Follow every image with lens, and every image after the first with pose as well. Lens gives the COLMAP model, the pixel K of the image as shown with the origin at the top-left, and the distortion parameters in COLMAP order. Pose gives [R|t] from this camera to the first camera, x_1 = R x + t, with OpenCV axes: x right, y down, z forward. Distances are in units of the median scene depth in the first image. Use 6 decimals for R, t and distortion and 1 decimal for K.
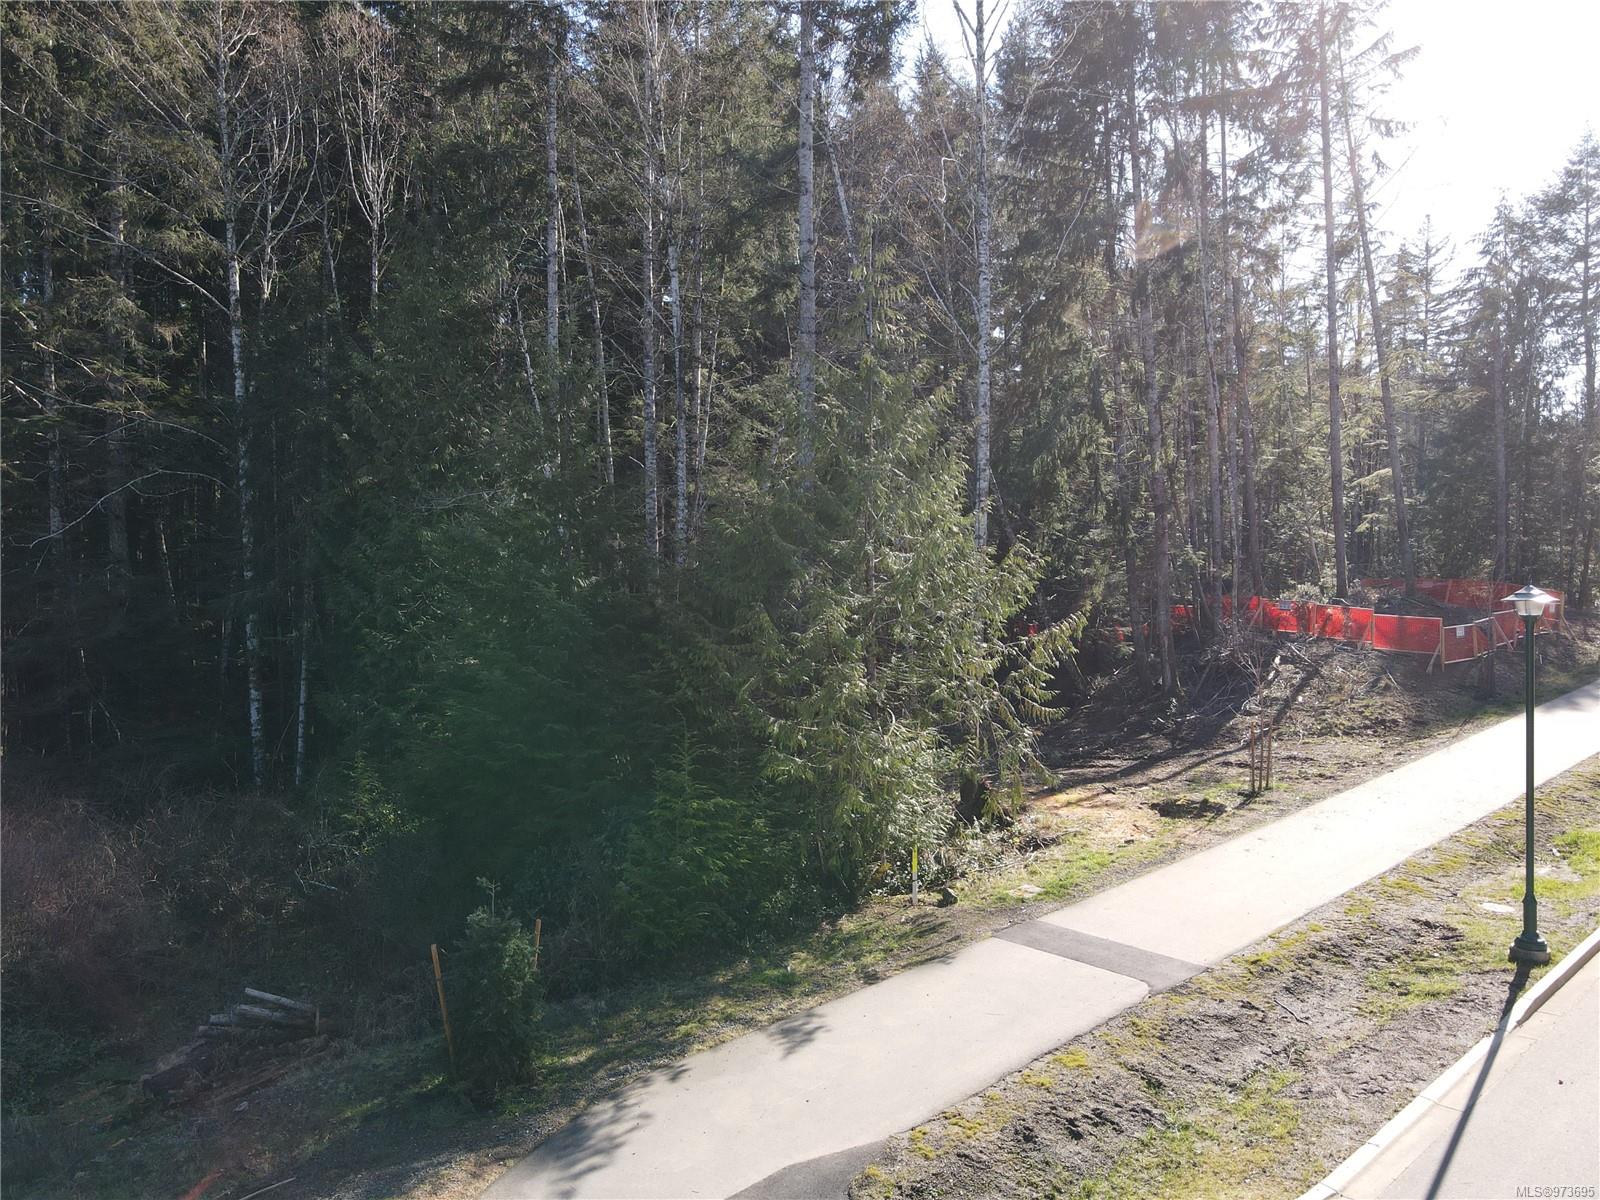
lens RADIAL K [[1173.6, 0, 801.1], [0, 1173.6, 593.4], [0, 0, 1]] dist [0.003274, 0.011699]
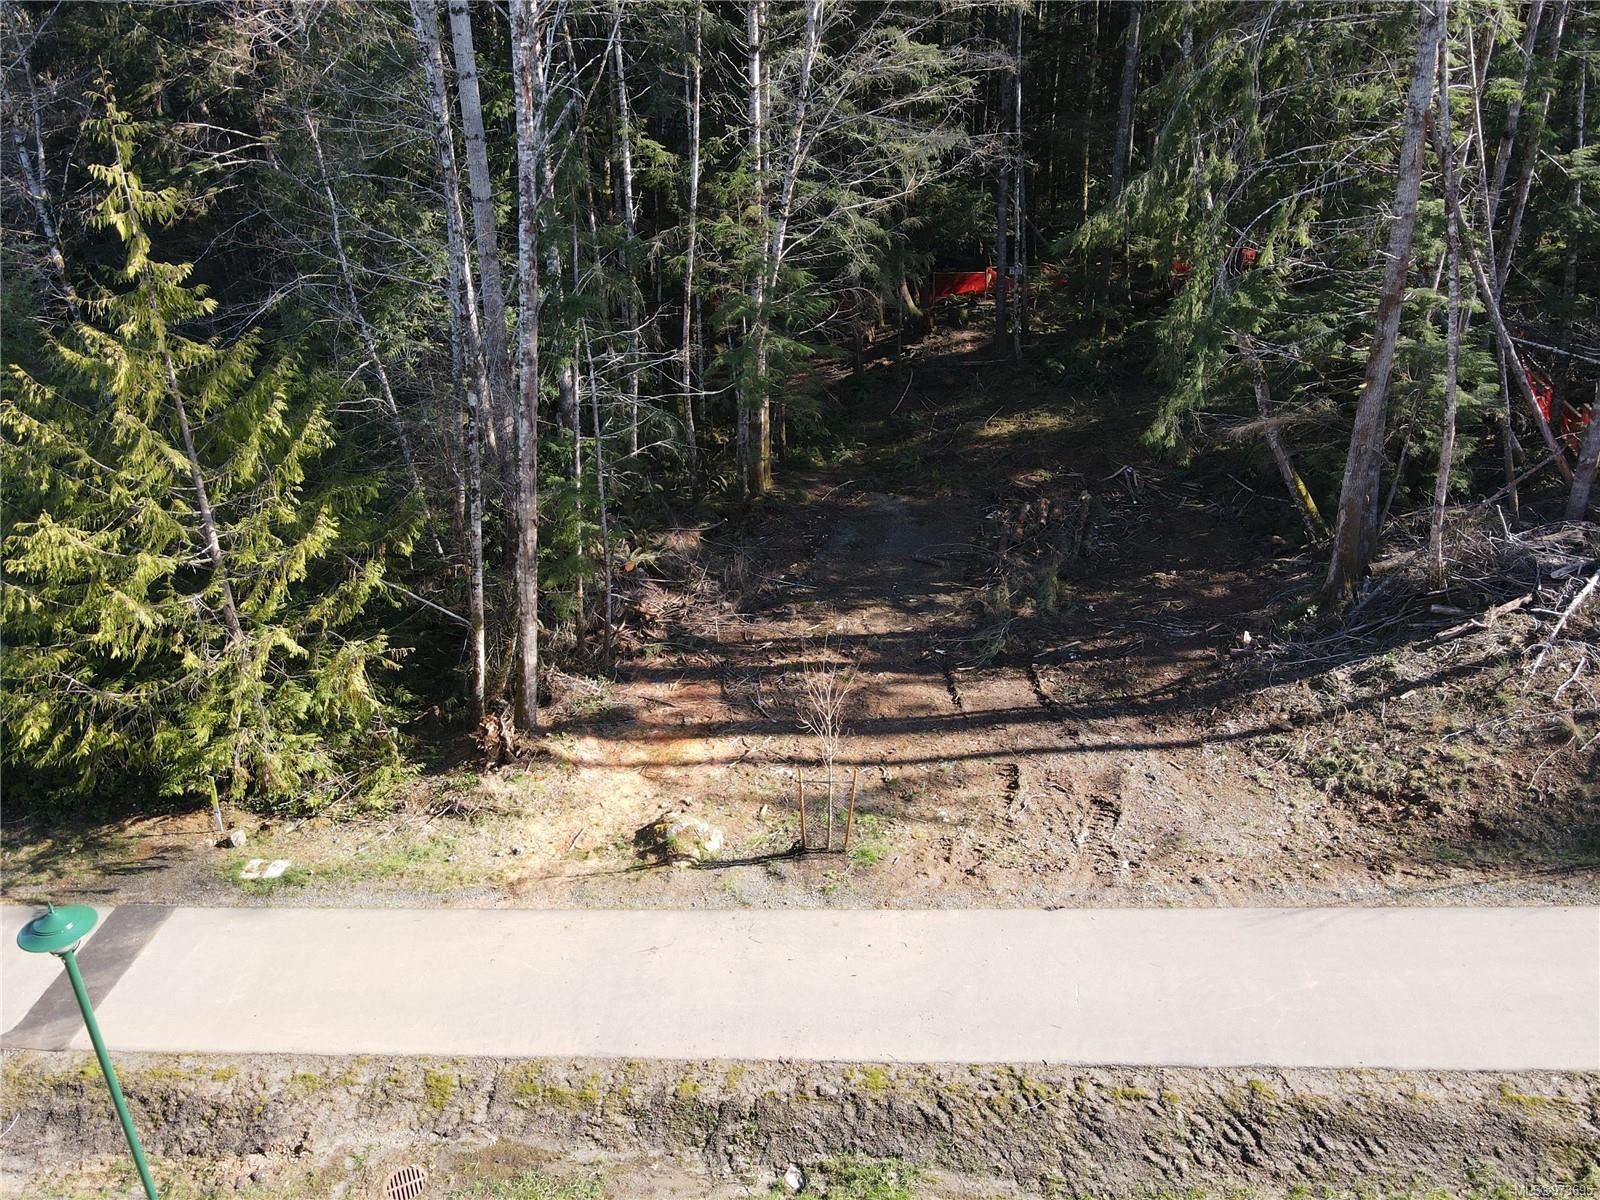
lens RADIAL K [[1173.6, 0, 801.1], [0, 1173.6, 593.4], [0, 0, 1]] dist [0.003274, 0.011699]
pose [[0.682984, 0.317681, -0.657732, 0.871171], [-0.000923, 0.900843, 0.434144, -0.317263], [0.730433, -0.295906, 0.615555, 0.624271]]
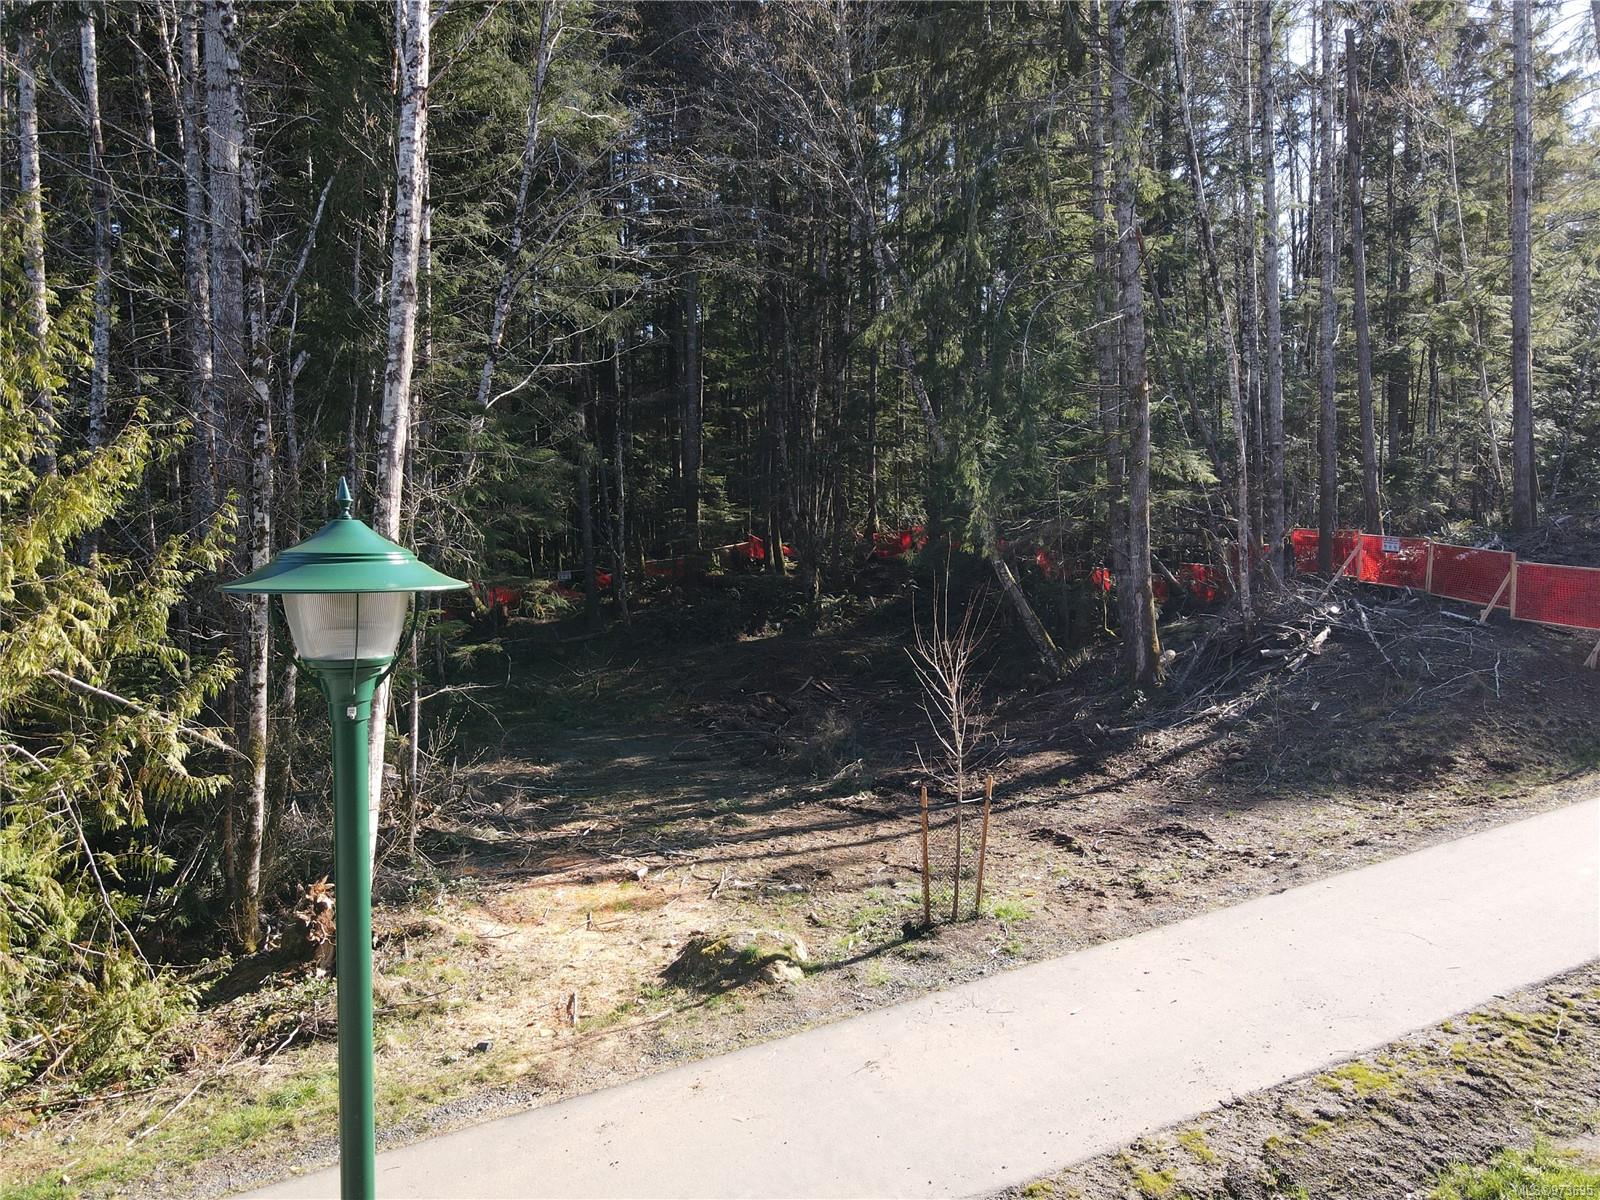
lens RADIAL K [[1173.6, 0, 801.1], [0, 1173.6, 593.4], [0, 0, 1]] dist [0.003274, 0.011699]
pose [[0.961874, 0.013814, -0.273143, 0.497238], [0.002508, 0.998236, 0.059317, -0.003603], [0.273480, -0.057740, 0.960143, 0.539490]]
